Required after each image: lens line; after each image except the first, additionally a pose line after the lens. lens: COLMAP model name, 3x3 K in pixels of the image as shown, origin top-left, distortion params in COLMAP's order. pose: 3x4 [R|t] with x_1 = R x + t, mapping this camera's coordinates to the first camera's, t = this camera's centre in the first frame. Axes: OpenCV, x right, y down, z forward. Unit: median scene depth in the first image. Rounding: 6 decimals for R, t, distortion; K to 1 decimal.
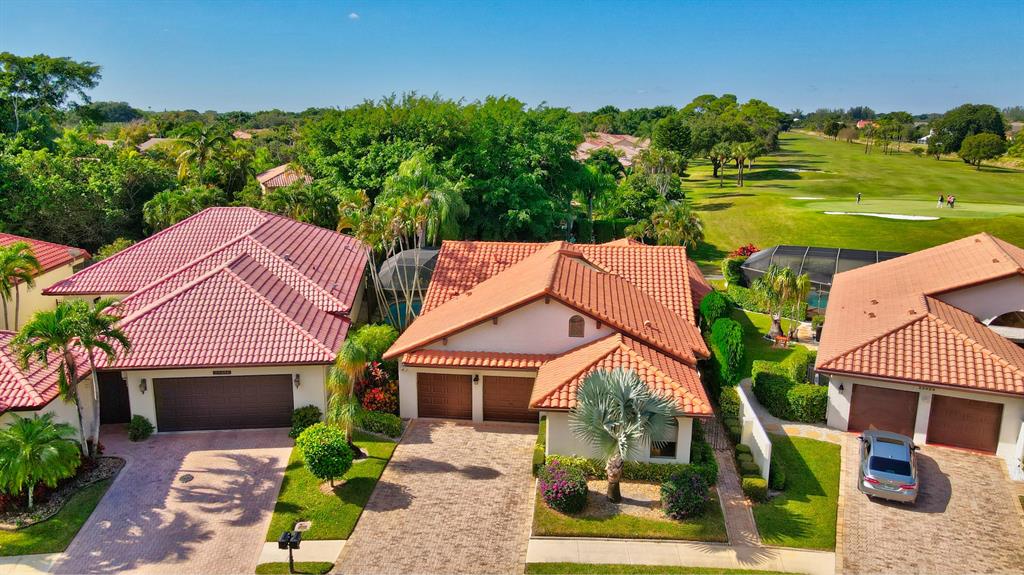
lens RADIAL K [[731.5, 0, 512.0], [0, 731.5, 287.5], [0, 0, 1]] dist [0.009216, 0.003271]
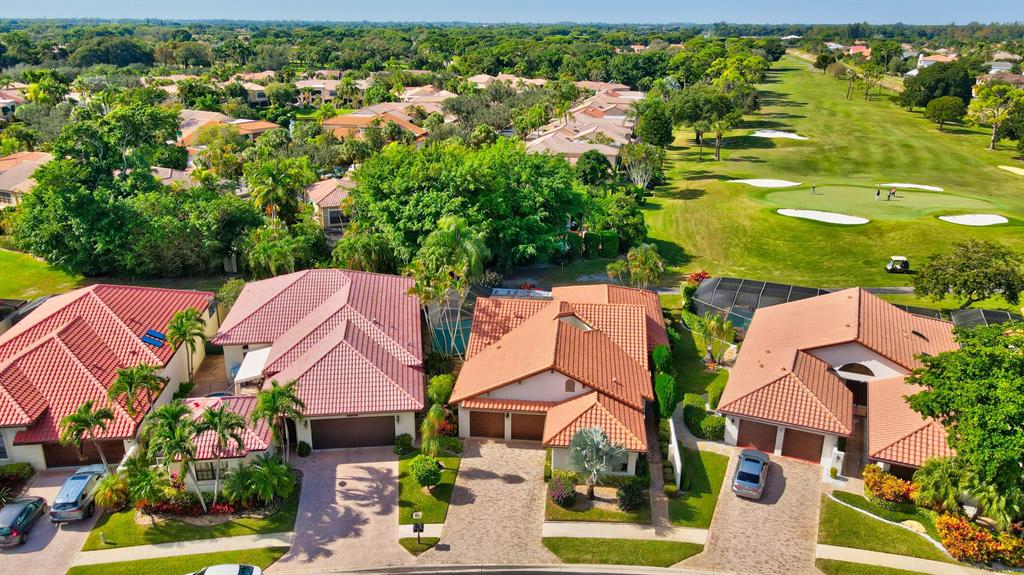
lens RADIAL K [[731.3, 0, 512.0], [0, 731.3, 287.5], [0, 0, 1]] dist [-0.000001, 0.001921]
pose [[0.999956, -0.001264, 0.009318, -0.058407], [0.000136, 0.992769, 0.120042, -0.378263], [-0.009403, -0.120036, 0.992725, -0.610543]]
